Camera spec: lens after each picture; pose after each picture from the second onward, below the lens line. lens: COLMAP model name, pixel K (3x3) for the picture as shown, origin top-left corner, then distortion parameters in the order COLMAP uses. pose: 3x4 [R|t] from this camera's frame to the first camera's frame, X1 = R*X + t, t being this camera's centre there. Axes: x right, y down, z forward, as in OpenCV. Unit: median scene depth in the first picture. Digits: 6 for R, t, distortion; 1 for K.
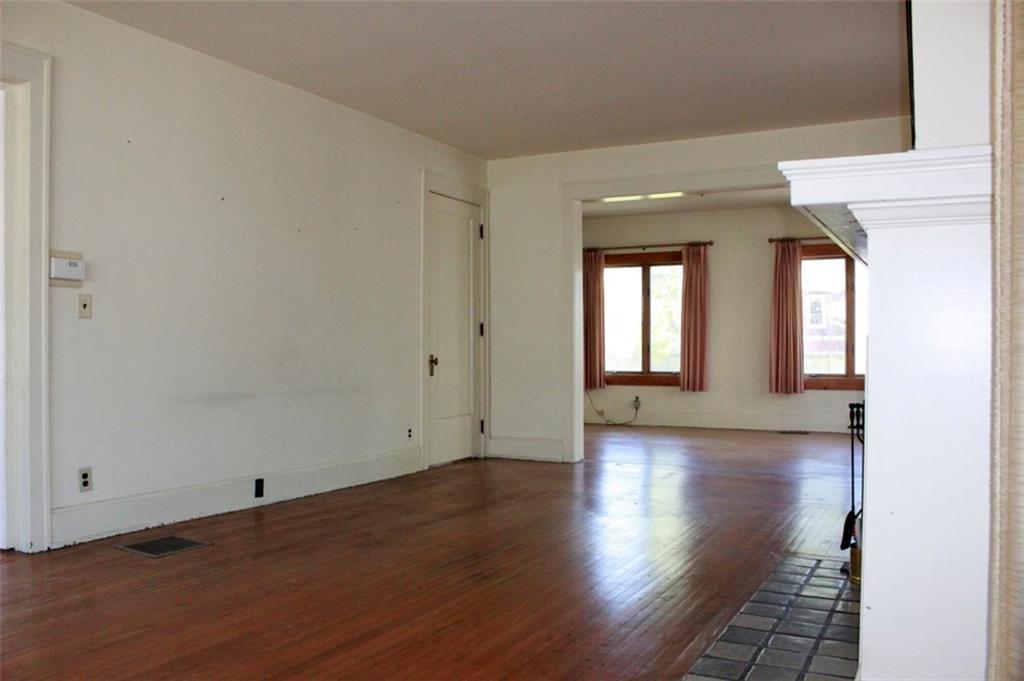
lens RADIAL K [[870.5, 0, 515.6], [0, 870.5, 343.5], [0, 0, 1]] dist [-0.150615, 0.126213]
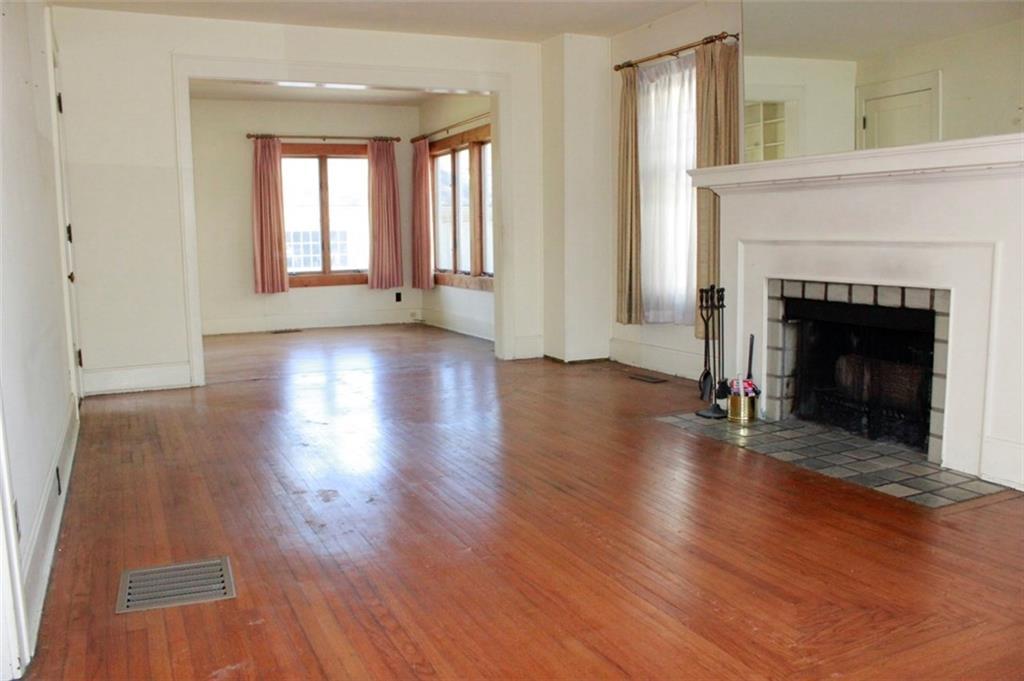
lens RADIAL K [[870.5, 0, 513.7], [0, 870.5, 341.3], [0, 0, 1]] dist [-0.150615, 0.126213]
pose [[0.628213, -0.099858, 0.771606, -0.456213], [0.013122, 0.992948, 0.117819, 0.000128], [-0.777931, -0.063890, 0.625094, 0.250378]]
